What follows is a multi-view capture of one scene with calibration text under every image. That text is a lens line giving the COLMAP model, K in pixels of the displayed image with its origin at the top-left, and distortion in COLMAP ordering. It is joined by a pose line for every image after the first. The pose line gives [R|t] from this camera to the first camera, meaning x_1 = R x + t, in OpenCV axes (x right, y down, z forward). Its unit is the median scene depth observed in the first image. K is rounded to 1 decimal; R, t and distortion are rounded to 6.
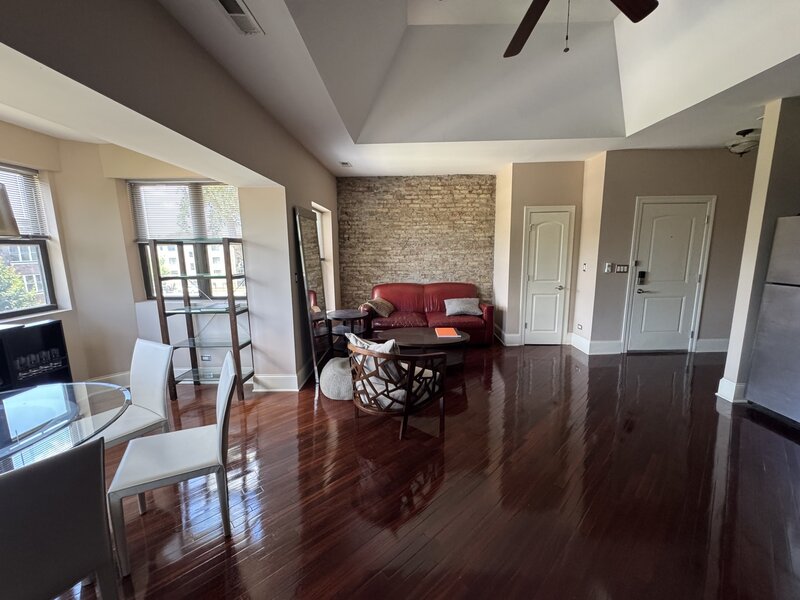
lens RADIAL K [[321.2, 0, 400.0], [0, 321.2, 300.0], [0, 0, 1]] dist [-0.000227, 0.000035]
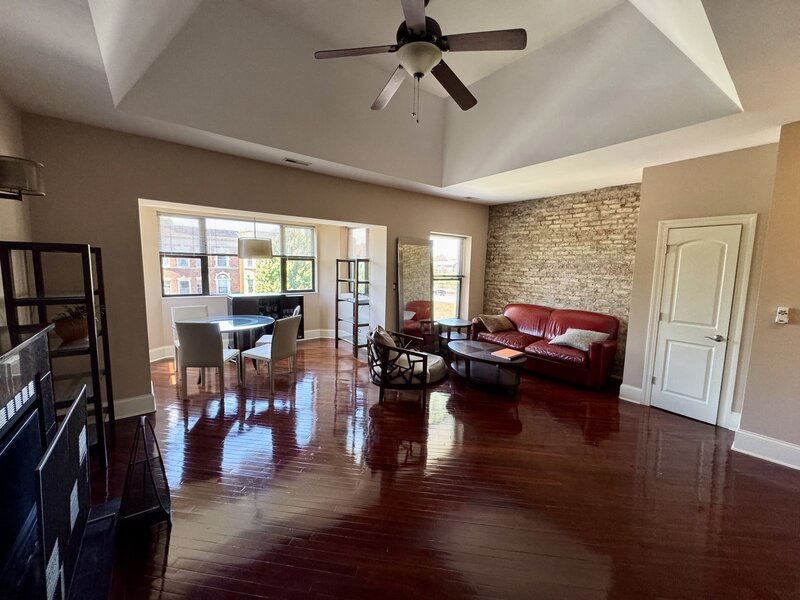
lens RADIAL K [[321.2, 0, 400.0], [0, 321.2, 300.0], [0, 0, 1]] dist [-0.000227, 0.000035]
pose [[0.628428, 0.112485, -0.769691, 0.517810], [-0.152770, 0.988066, 0.019667, -0.025461], [0.762718, 0.105227, 0.638113, 0.062027]]
